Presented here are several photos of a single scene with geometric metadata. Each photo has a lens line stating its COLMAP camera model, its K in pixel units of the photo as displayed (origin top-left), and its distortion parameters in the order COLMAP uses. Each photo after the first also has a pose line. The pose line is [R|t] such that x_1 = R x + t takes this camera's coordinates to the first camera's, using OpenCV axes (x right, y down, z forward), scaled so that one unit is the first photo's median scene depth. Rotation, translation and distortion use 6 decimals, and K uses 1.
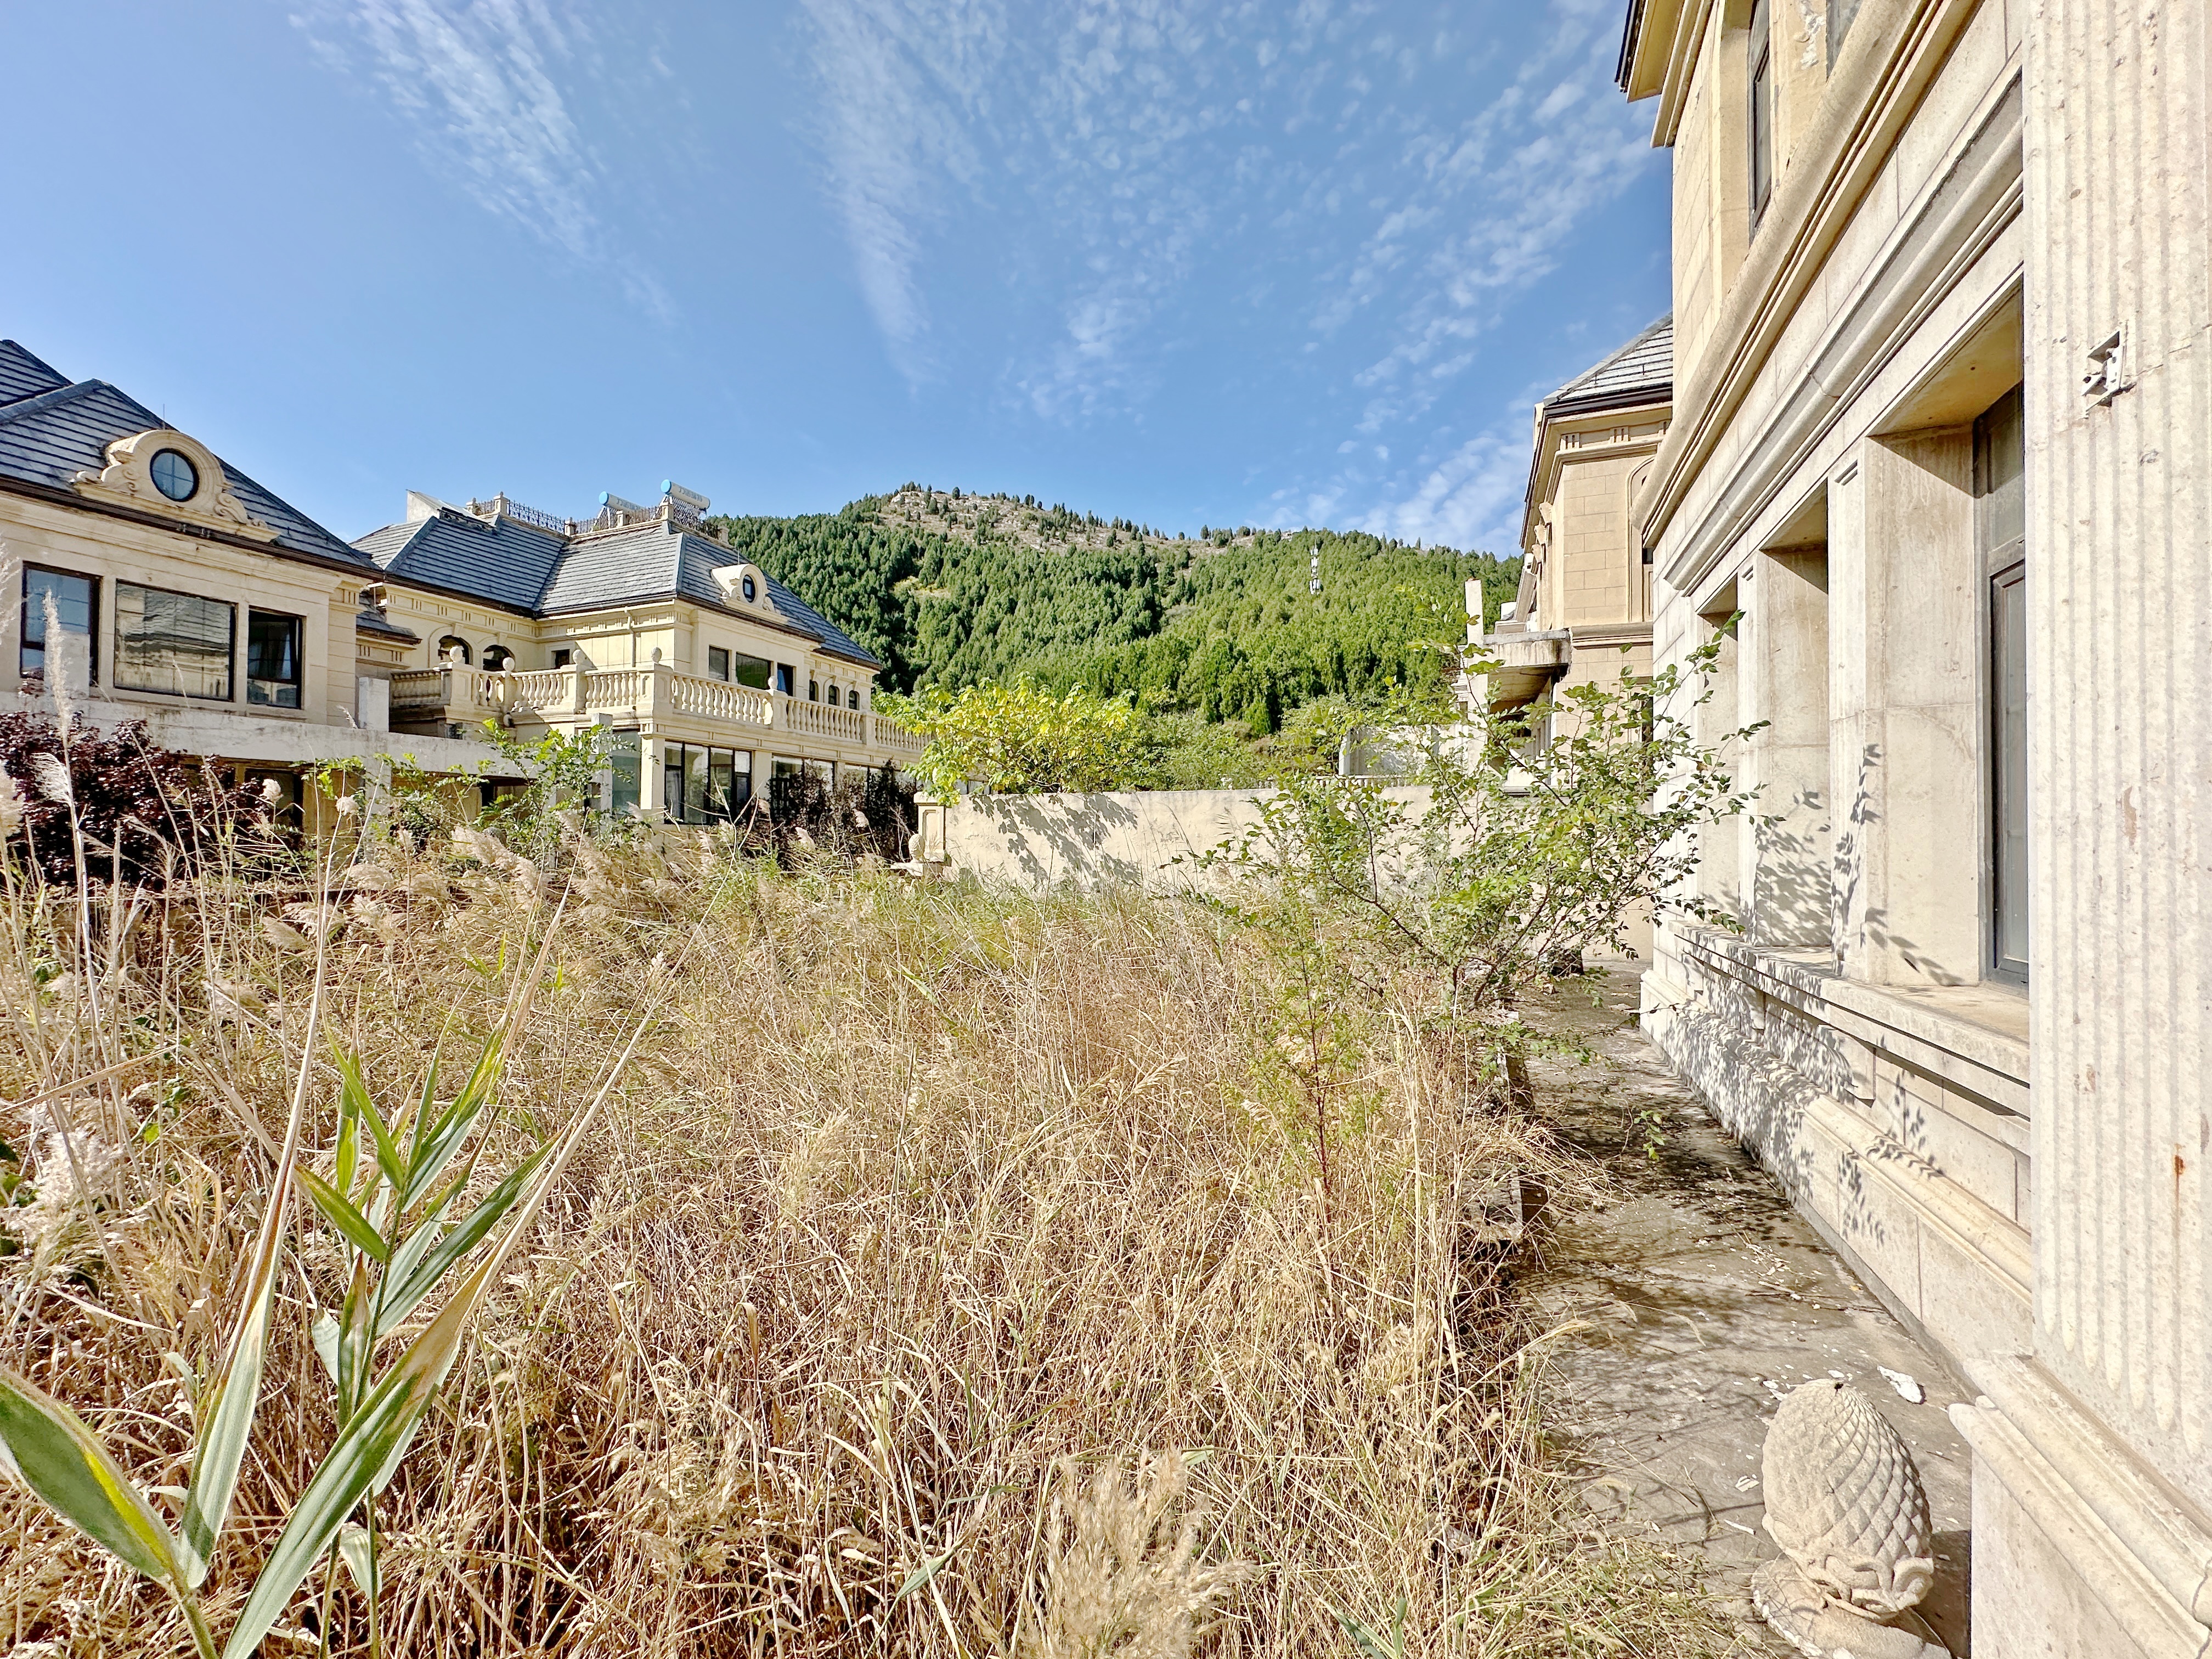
lens RADIAL K [[887.5, 0, 1108.7], [0, 887.5, 831.3], [0, 0, 1]] dist [0.002841, 0.001105]
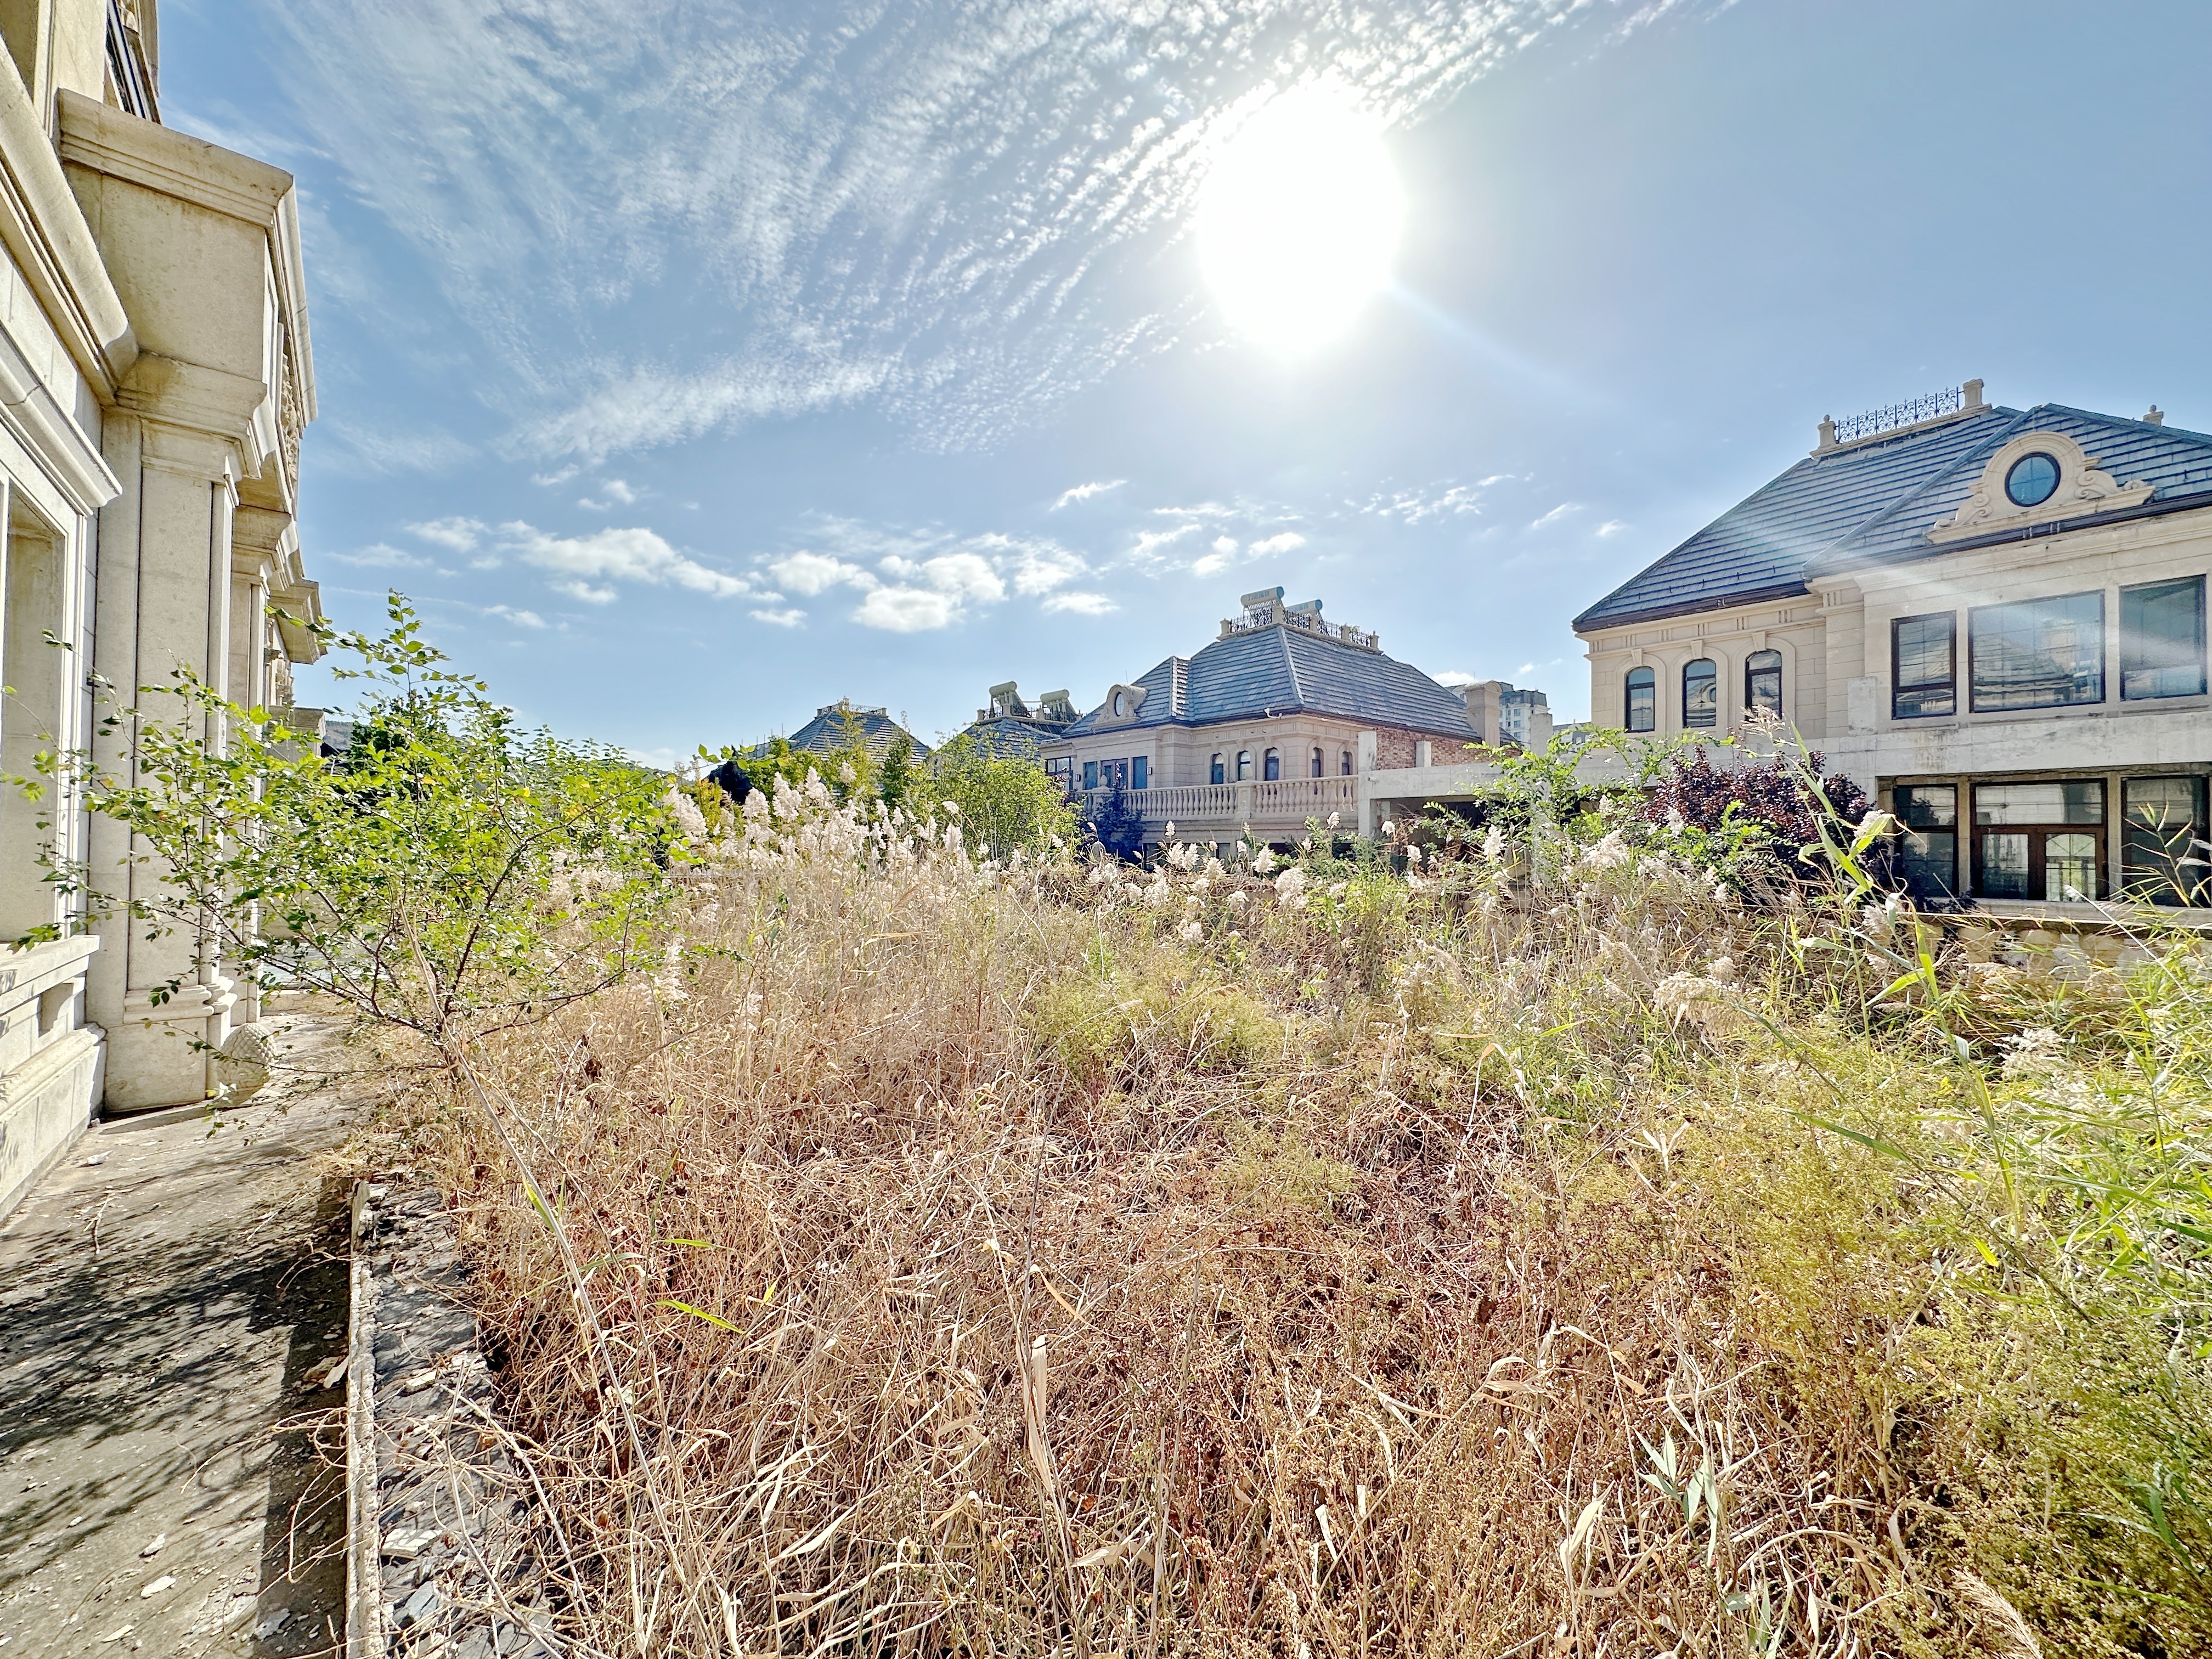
lens RADIAL K [[887.5, 0, 1111.5], [0, 887.5, 835.4], [0, 0, 1]] dist [0.002841, 0.001105]
pose [[-0.462345, -0.028269, -0.886249, 0.856490], [0.000020, 0.999491, -0.031892, 0.043820], [0.886700, -0.014763, -0.462110, 1.957330]]
